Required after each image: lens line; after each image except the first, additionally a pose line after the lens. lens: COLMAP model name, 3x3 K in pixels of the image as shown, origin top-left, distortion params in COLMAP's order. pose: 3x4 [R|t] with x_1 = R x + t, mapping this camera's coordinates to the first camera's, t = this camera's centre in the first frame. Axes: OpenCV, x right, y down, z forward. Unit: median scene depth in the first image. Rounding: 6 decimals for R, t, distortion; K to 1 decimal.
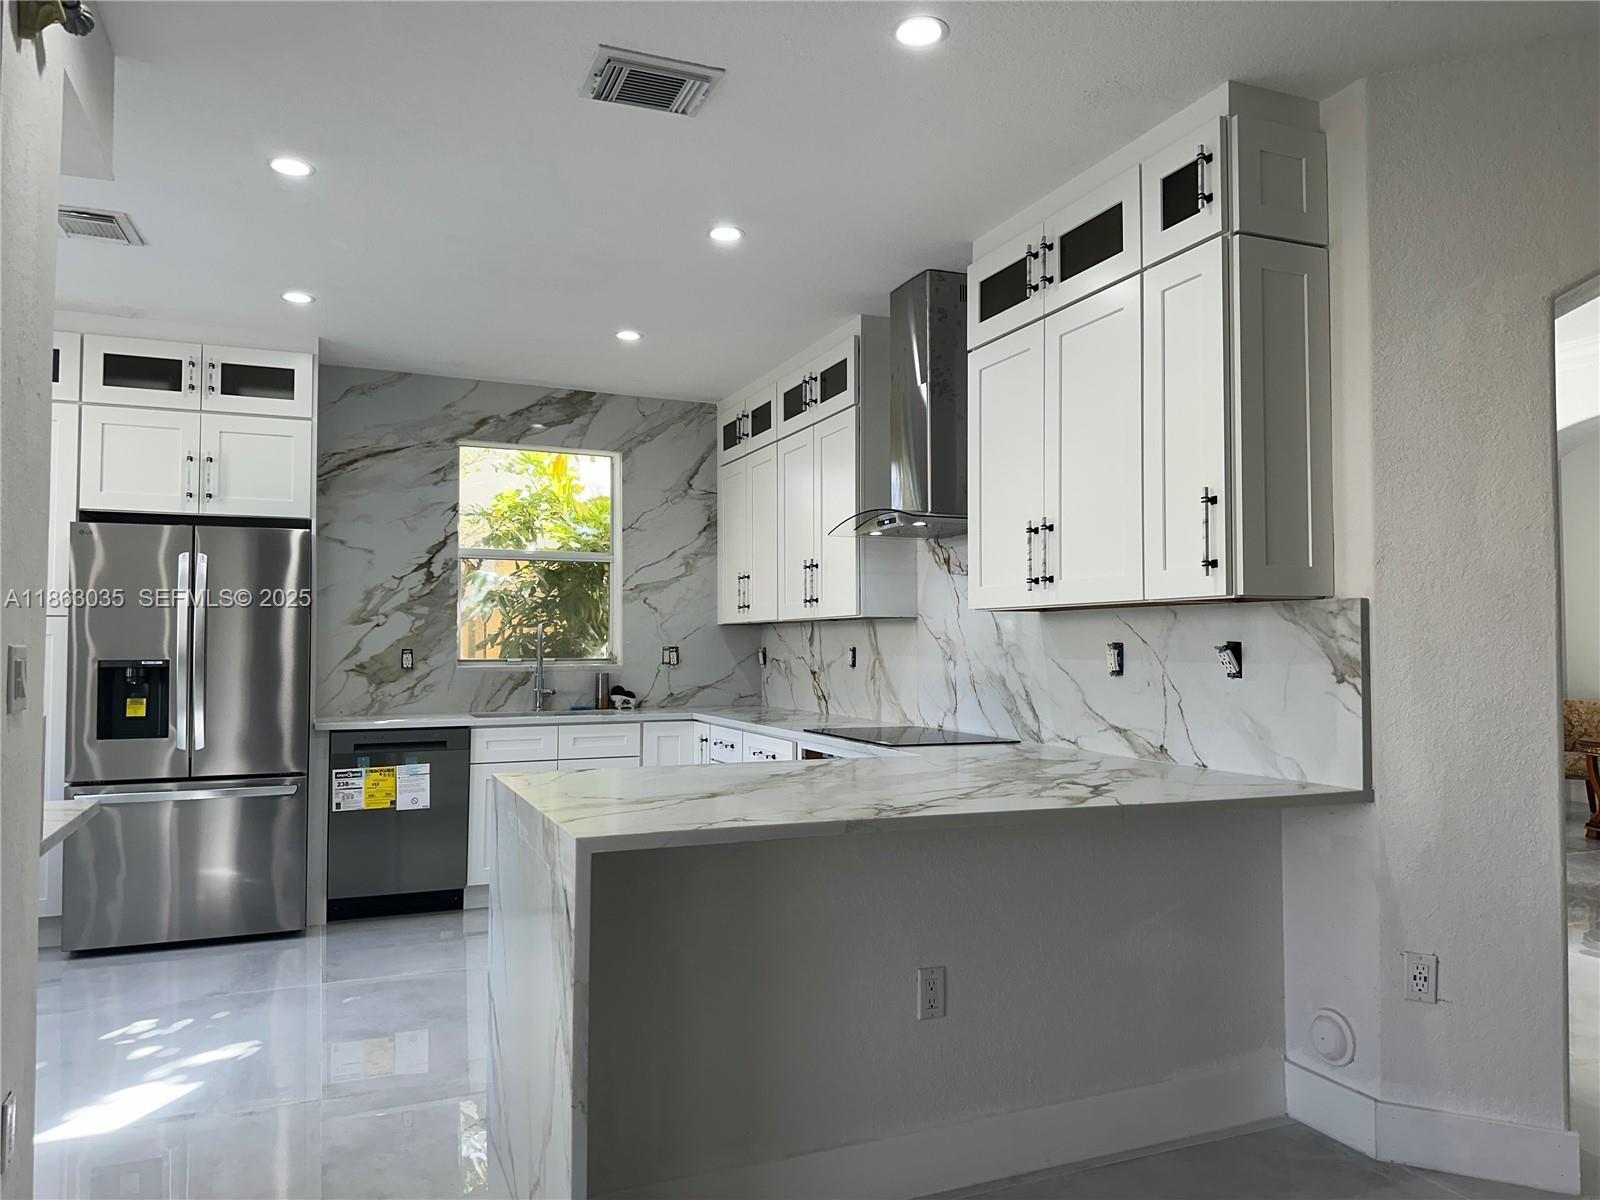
lens RADIAL K [[1122.2, 0, 812.2], [0, 1122.2, 599.0], [0, 0, 1]] dist [0.177642, -0.255275]
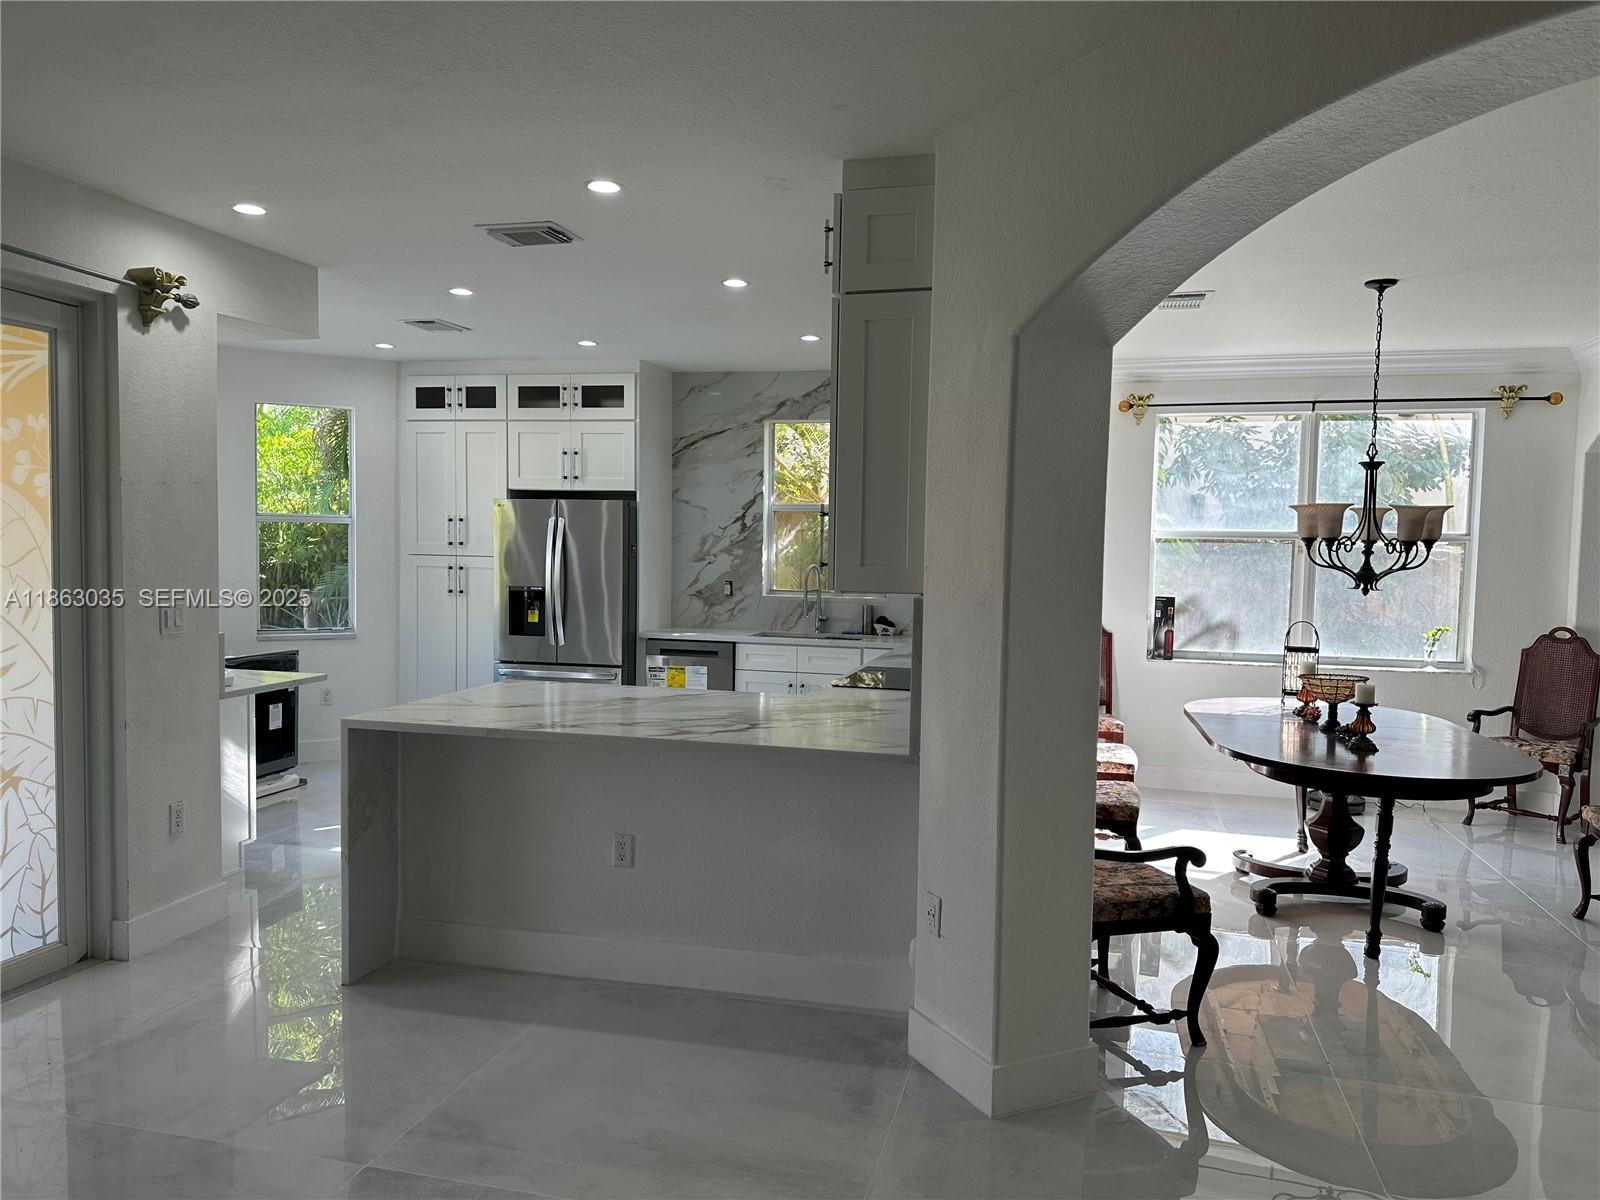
lens RADIAL K [[1122.2, 0, 812.2], [0, 1122.2, 599.0], [0, 0, 1]] dist [0.177642, -0.255275]
pose [[0.803214, 0.044473, -0.594029, 0.521040], [0.006347, 0.996514, 0.083188, -0.045286], [0.595657, -0.070588, 0.800131, -0.003645]]
